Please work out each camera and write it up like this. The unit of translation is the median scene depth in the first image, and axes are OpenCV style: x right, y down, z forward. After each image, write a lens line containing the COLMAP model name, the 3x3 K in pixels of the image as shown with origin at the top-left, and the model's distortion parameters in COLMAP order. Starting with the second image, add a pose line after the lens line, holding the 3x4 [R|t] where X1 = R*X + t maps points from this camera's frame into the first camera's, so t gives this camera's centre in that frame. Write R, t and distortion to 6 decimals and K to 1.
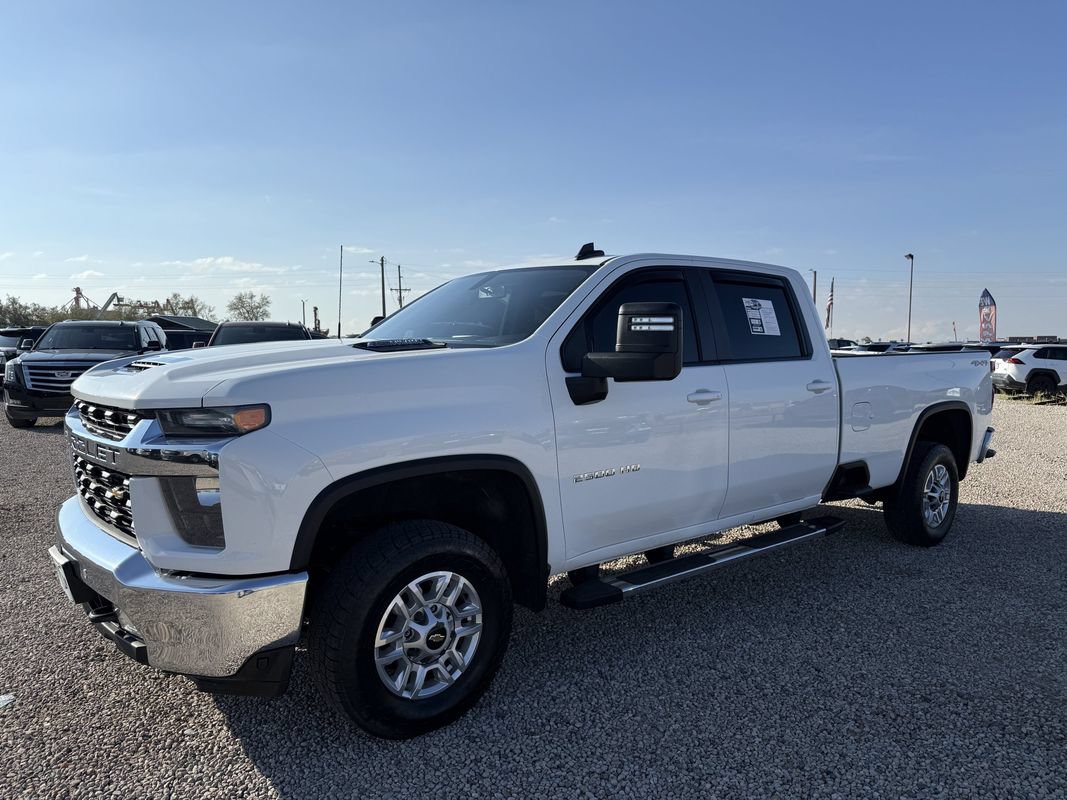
lens RADIAL K [[767.6, 0, 540.9], [0, 767.6, 404.6], [0, 0, 1]] dist [0.033018, -0.039593]
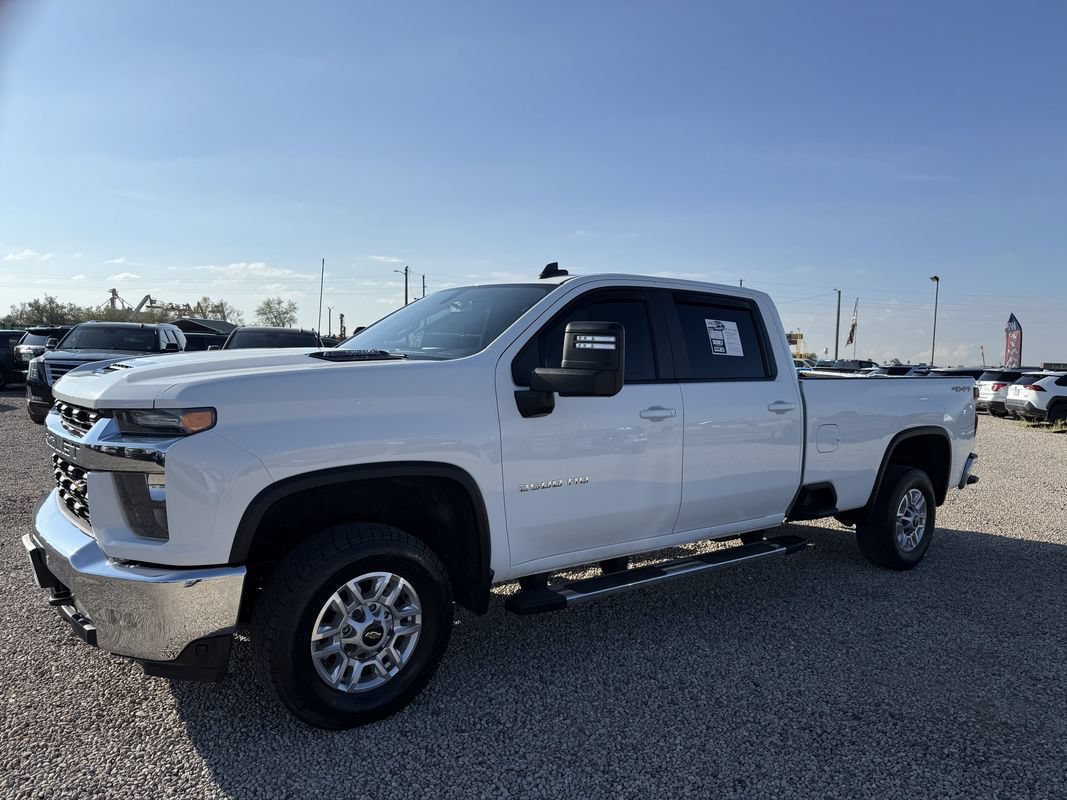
lens RADIAL K [[767.6, 0, 532.8], [0, 767.6, 401.3], [0, 0, 1]] dist [0.033018, -0.039593]
pose [[0.998697, 0.030772, -0.040709, 0.091052], [-0.031576, 0.999316, -0.019242, -0.001897], [0.040089, 0.020502, 0.998986, -0.038946]]
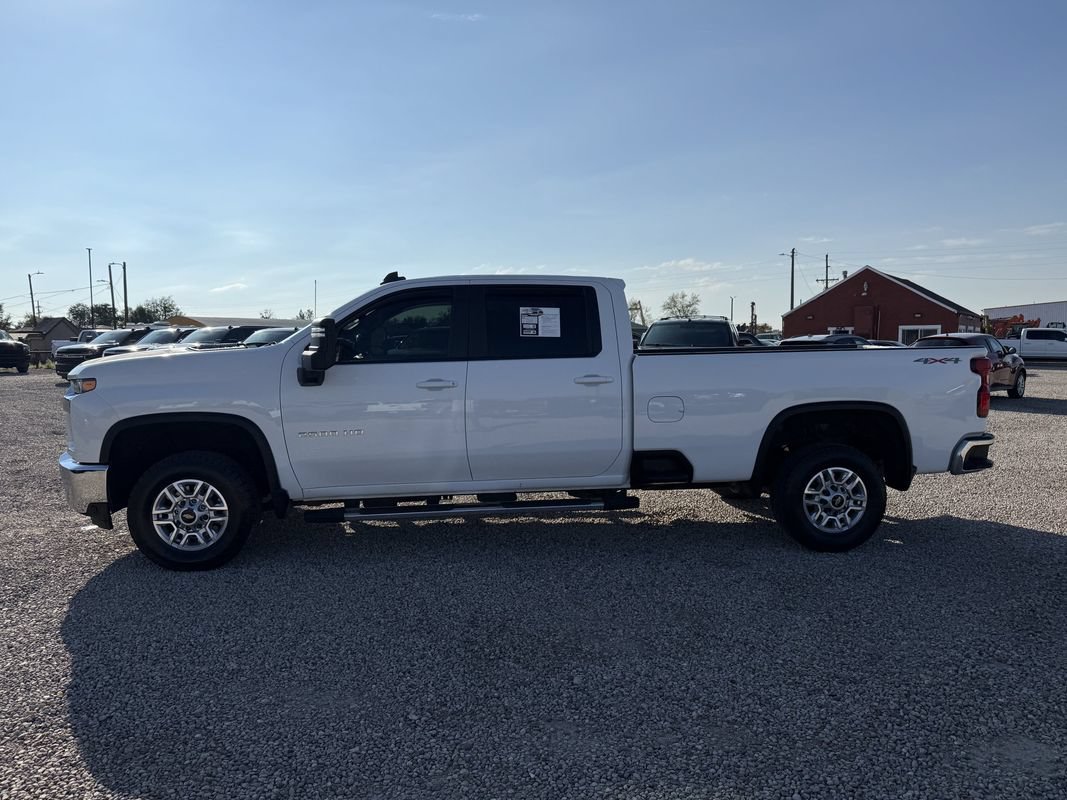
lens RADIAL K [[767.6, 0, 533.5], [0, 767.6, 398.4], [0, 0, 1]] dist [0.033018, -0.039593]
pose [[0.824407, 0.034009, -0.564975, 1.164514], [-0.034864, 0.999349, 0.009282, -0.004924], [0.564923, 0.012045, 0.825056, 0.001086]]
